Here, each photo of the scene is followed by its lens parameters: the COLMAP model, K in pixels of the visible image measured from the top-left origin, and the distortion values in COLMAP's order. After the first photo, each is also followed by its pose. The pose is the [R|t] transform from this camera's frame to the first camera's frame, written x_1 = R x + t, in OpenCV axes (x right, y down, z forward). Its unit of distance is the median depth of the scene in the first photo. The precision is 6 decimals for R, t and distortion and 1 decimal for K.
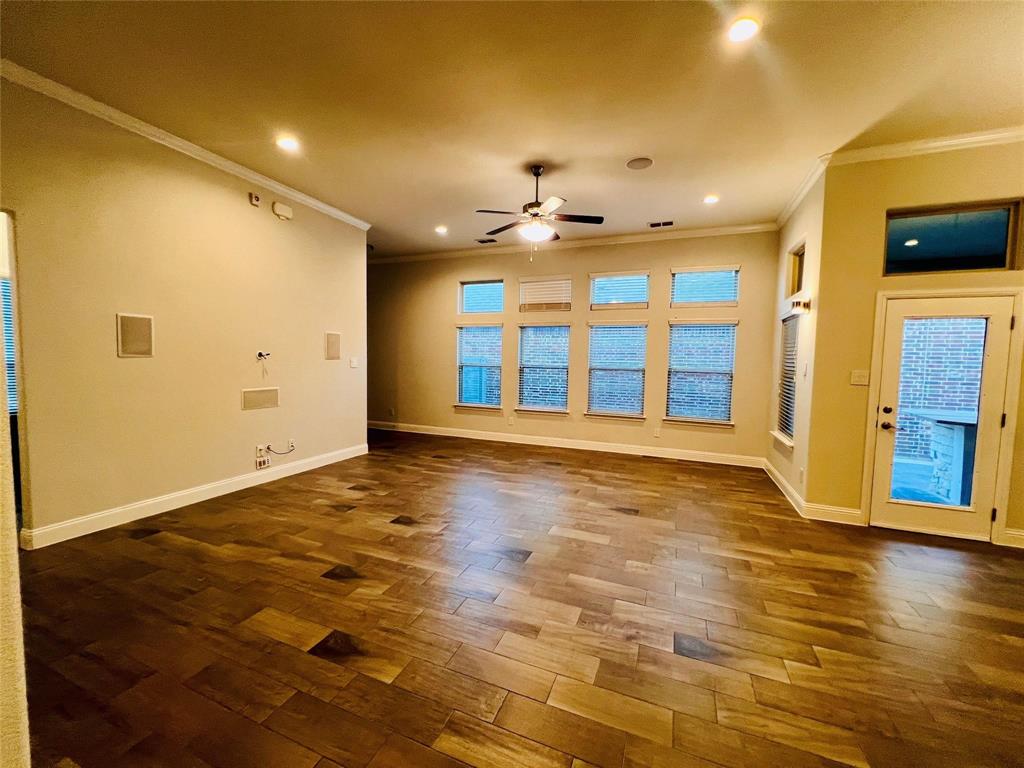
lens RADIAL K [[415.0, 0, 509.7], [0, 415.0, 381.5], [0, 0, 1]] dist [-0.005204, 0.001487]
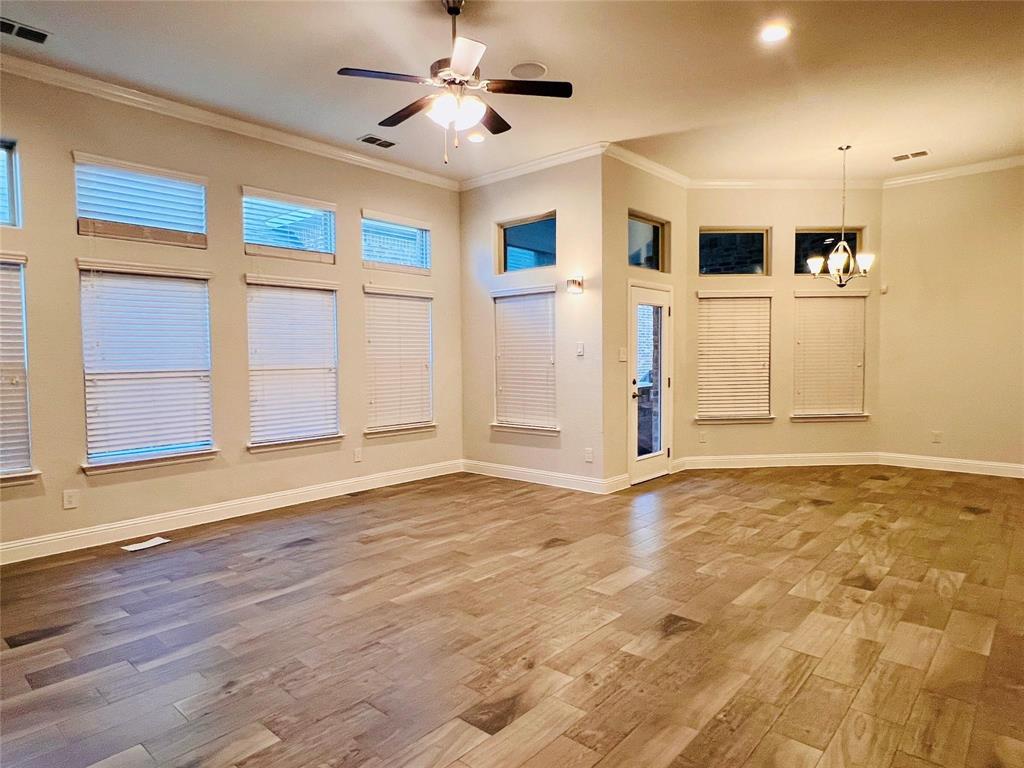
lens RADIAL K [[609.2, 0, 510.7], [0, 609.2, 385.4], [0, 0, 1]] dist [-0.007406, 0.002836]
pose [[0.328680, -0.068759, 0.941935, -0.805424], [0.070898, 0.996328, 0.047990, -0.028164], [-0.941776, 0.051008, 0.332348, 0.752805]]
